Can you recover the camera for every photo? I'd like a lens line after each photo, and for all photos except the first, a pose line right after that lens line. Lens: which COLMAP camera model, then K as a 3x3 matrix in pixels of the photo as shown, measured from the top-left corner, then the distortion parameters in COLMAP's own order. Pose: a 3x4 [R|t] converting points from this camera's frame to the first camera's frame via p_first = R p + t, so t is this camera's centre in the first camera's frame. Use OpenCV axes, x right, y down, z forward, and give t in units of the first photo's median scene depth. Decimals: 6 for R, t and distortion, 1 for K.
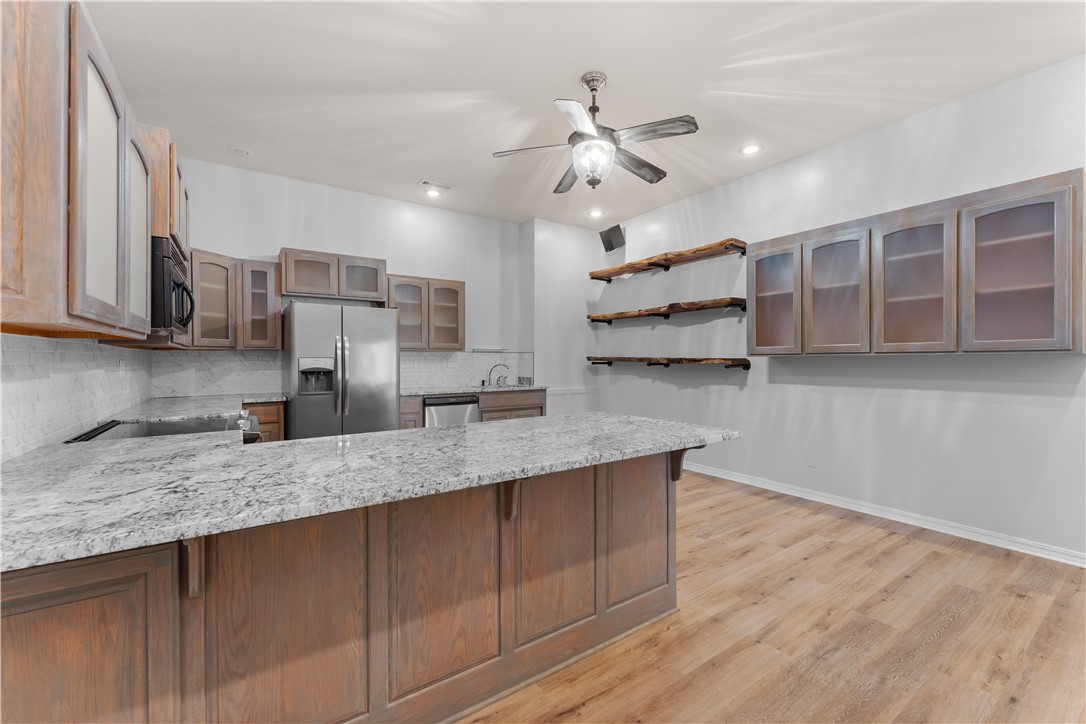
lens RADIAL K [[442.5, 0, 542.1], [0, 442.5, 361.0], [0, 0, 1]] dist [0.000202, 0.000416]
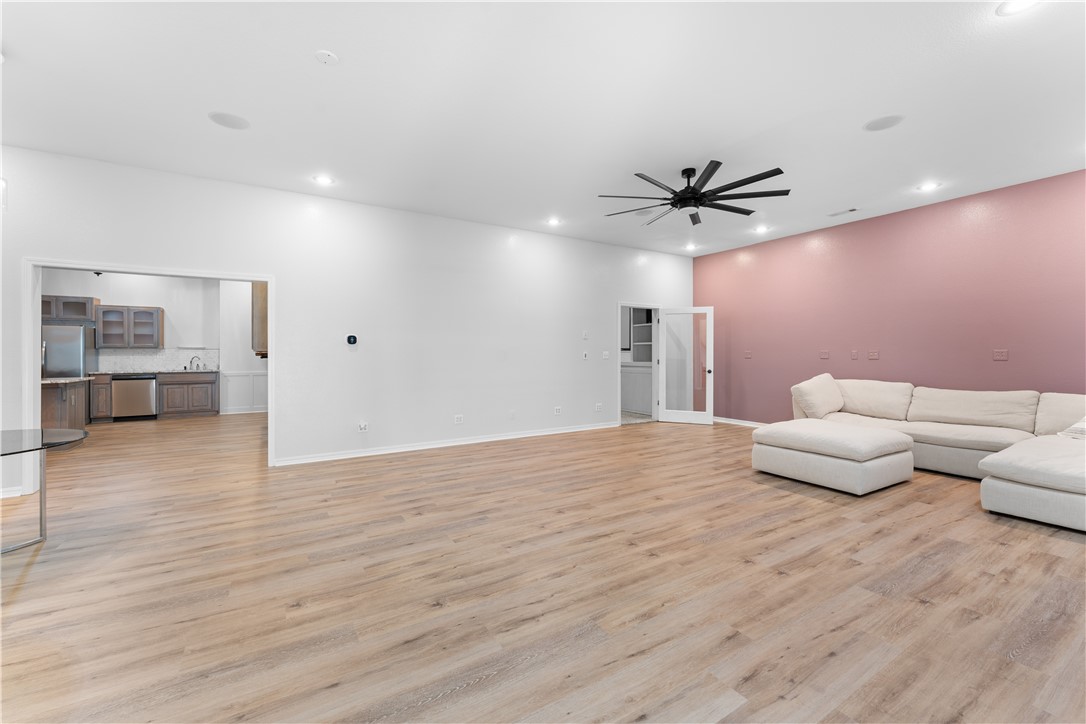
lens RADIAL K [[442.5, 0, 540.4], [0, 442.5, 354.5], [0, 0, 1]] dist [0.000202, 0.000416]
pose [[0.998775, -0.000228, -0.049487, 1.952429], [0.000251, 1.000000, 0.000466, -0.000213], [0.049486, -0.000477, 0.998775, -0.873146]]
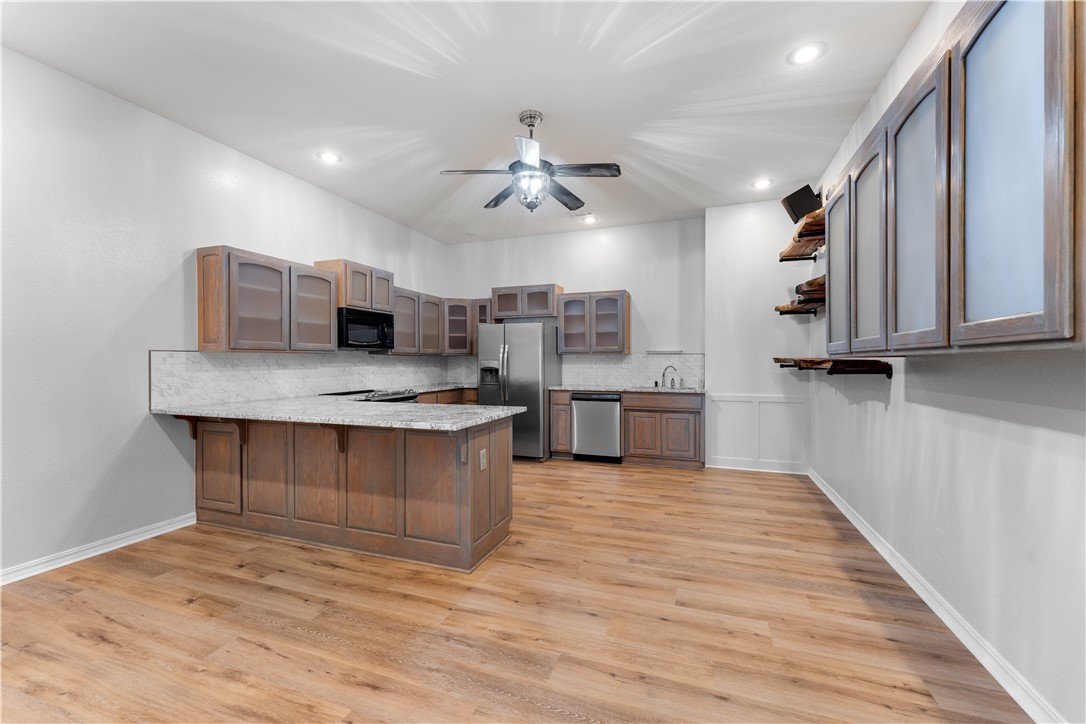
lens RADIAL K [[442.5, 0, 543.3], [0, 442.5, 361.0], [0, 0, 1]] dist [0.000202, 0.000416]
pose [[0.577792, -0.000109, -0.816184, 0.867867], [-0.001134, 0.999999, -0.000936, -0.004223], [0.816183, 0.001466, 0.577791, 0.296269]]
